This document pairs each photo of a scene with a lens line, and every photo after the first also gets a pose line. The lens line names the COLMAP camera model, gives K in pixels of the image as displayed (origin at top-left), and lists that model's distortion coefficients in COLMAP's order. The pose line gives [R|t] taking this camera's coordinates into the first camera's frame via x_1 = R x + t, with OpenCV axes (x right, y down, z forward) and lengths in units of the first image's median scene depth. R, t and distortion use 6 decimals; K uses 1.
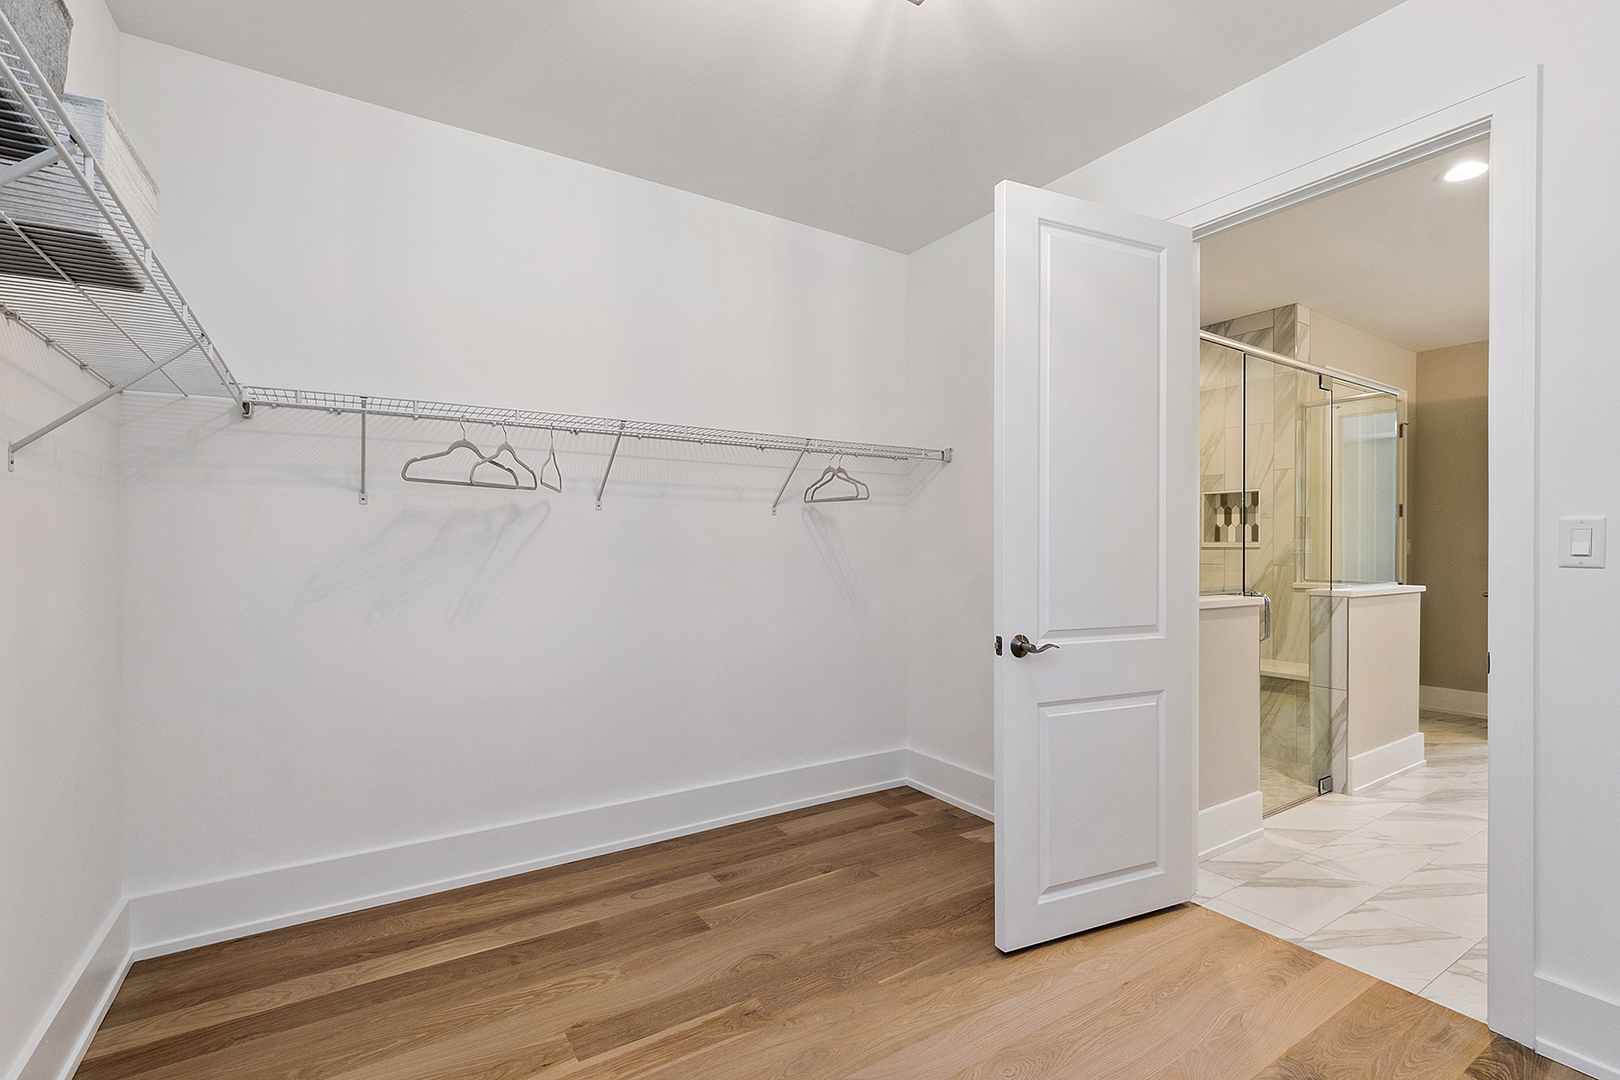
lens RADIAL K [[731.0, 0, 803.0], [0, 731.0, 545.4], [0, 0, 1]] dist [0.001932, -0.003569]
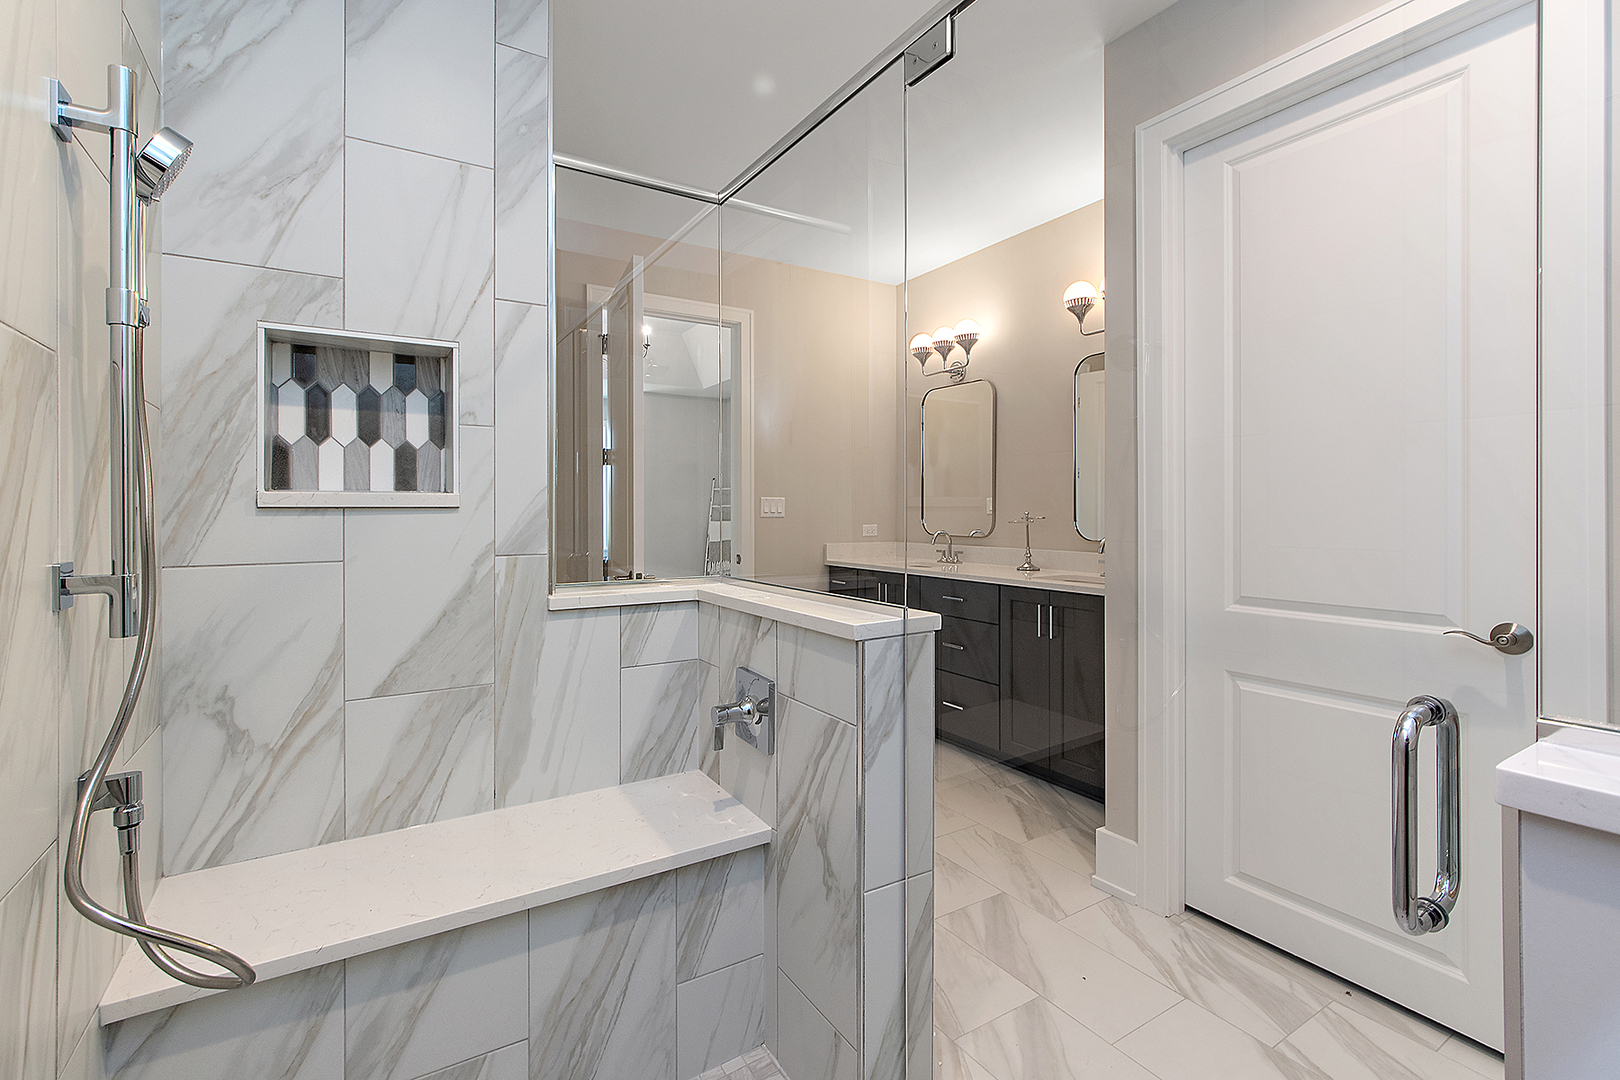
lens RADIAL K [[731.0, 0, 797.9], [0, 731.0, 508.8], [0, 0, 1]] dist [0.001932, -0.003569]
pose [[0.025961, -0.008987, 0.999623, 0.274016], [-0.003202, 0.999954, 0.009073, -0.000189], [-0.999658, -0.003436, 0.025931, 0.831499]]
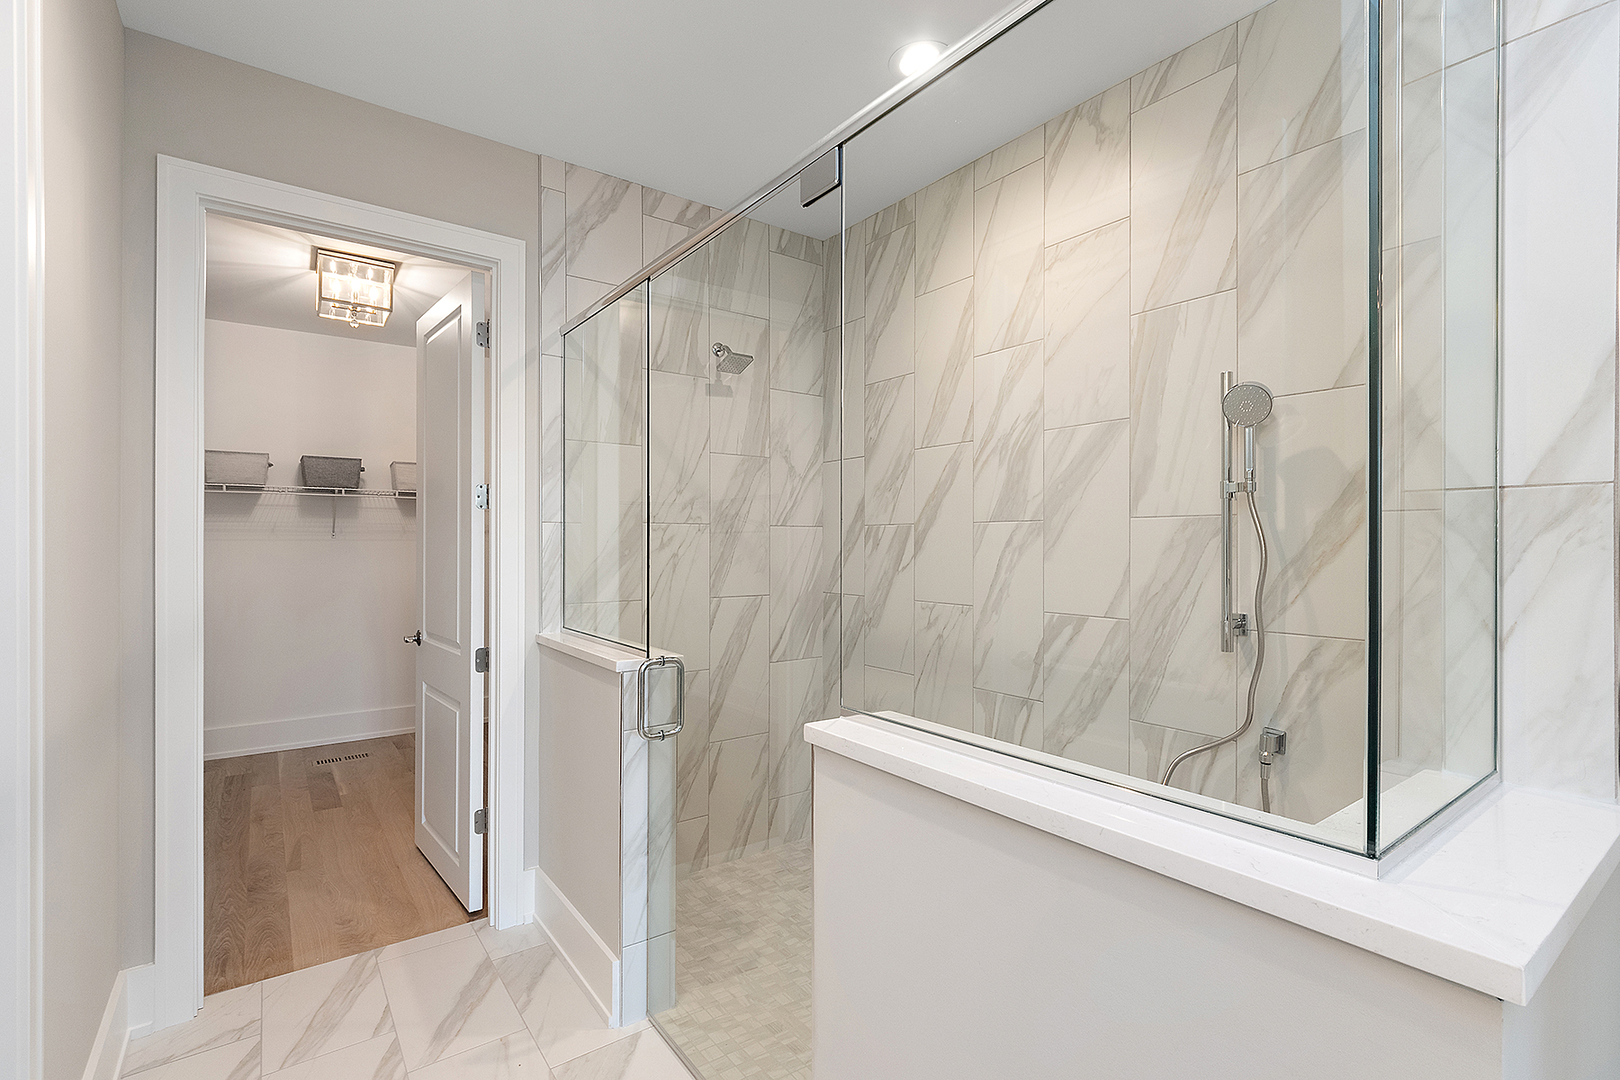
lens RADIAL K [[731.0, 0, 800.1], [0, 731.0, 545.2], [0, 0, 1]] dist [0.001932, -0.003569]
pose [[0.056584, -0.008565, -0.998361, 0.866450], [0.002348, 0.999962, -0.008445, -0.019870], [0.998395, -0.001866, 0.056602, 0.758139]]
